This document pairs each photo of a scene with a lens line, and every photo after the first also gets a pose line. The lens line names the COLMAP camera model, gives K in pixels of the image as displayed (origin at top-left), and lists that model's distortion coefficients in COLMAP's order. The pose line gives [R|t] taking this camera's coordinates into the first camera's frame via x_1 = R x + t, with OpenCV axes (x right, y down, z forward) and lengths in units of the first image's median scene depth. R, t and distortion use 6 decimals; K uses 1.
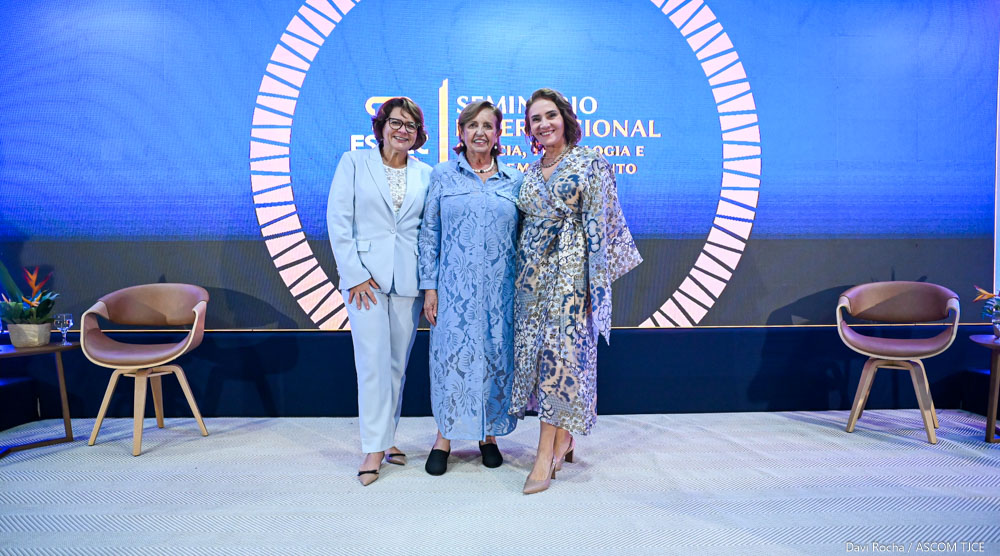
lens RADIAL K [[603.8, 0, 502.5], [0, 603.8, 295.9], [0, 0, 1]] dist [-0.061185, 0.045495]
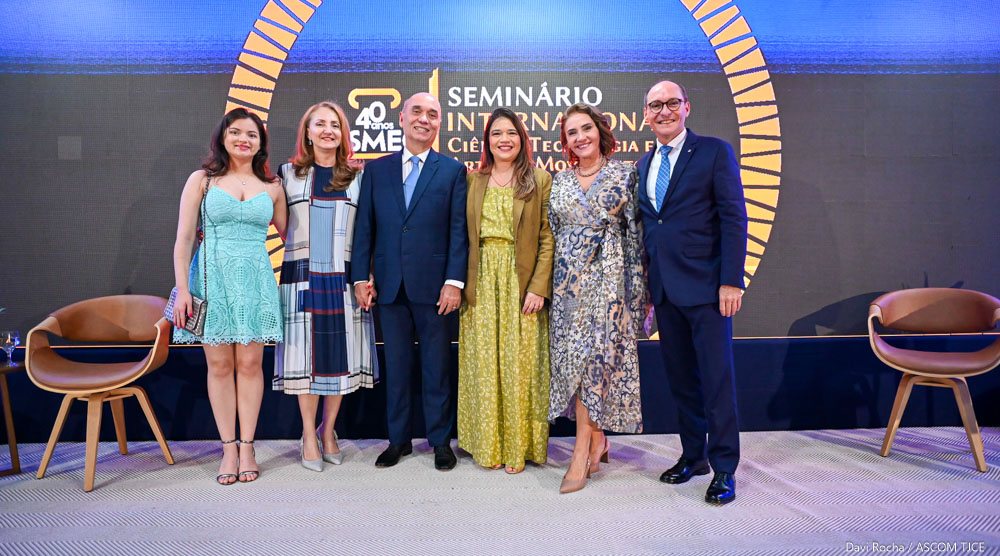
lens RADIAL K [[586.7, 0, 499.5], [0, 586.7, 299.0], [0, 0, 1]] dist [-0.054593, 0.036136]
pose [[0.999983, -0.005328, -0.002474, 0.002224], [0.005345, 0.999961, 0.007063, -0.017303], [0.002436, -0.007076, 0.999972, 0.113998]]
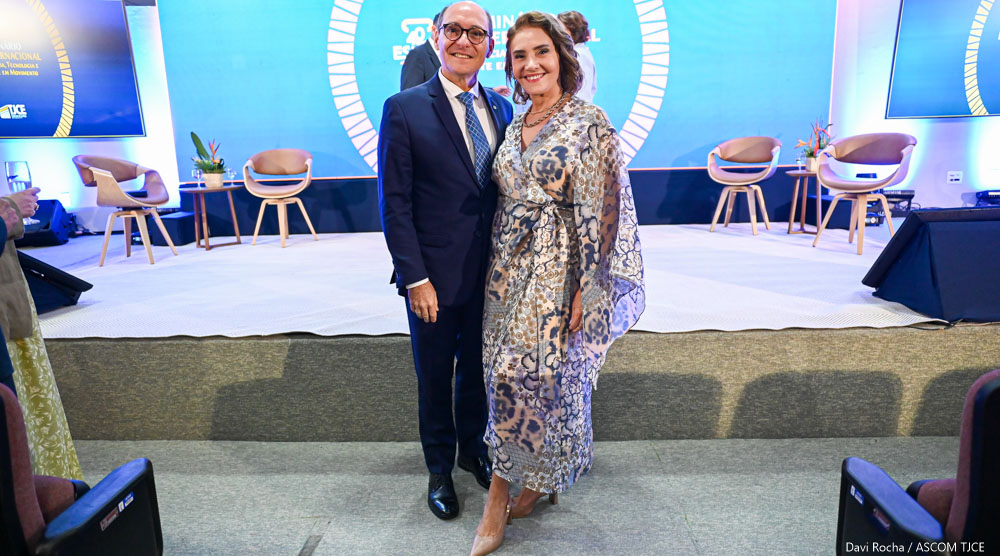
lens RADIAL K [[603.8, 0, 511.0], [0, 603.8, 278.1], [0, 0, 1]] dist [-0.061185, 0.045495]
pose [[0.999048, -0.015406, -0.040804, 0.098425], [0.022222, 0.984802, 0.172252, 0.055073], [0.037530, -0.172995, 0.984207, -0.582742]]
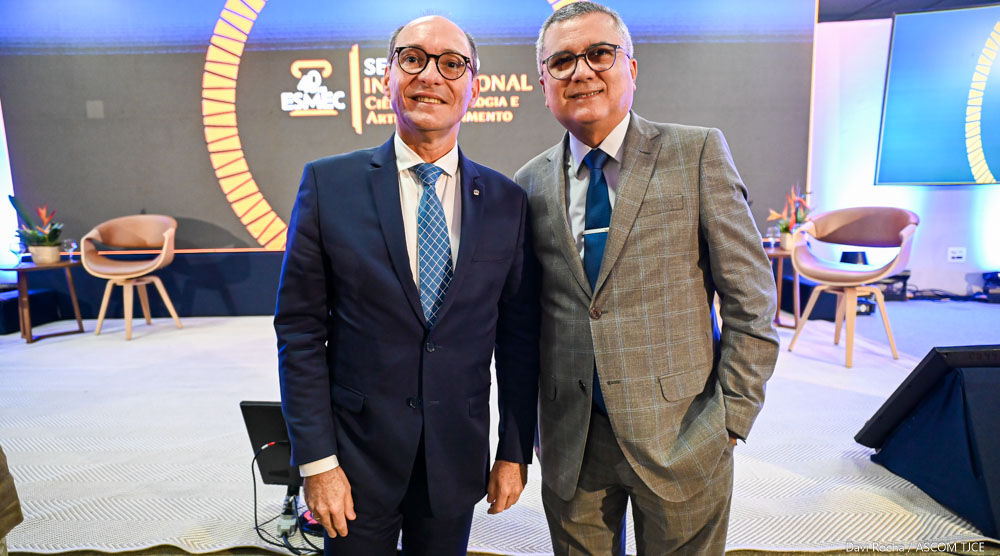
lens RADIAL K [[603.8, 0, 508.7], [0, 603.8, 296.8], [0, 0, 1]] dist [-0.061185, 0.045495]
pose [[0.999708, -0.009894, -0.022065, 0.246578], [0.012517, 0.992437, 0.122118, 0.006964], [0.020690, -0.122358, 0.992270, -0.282441]]
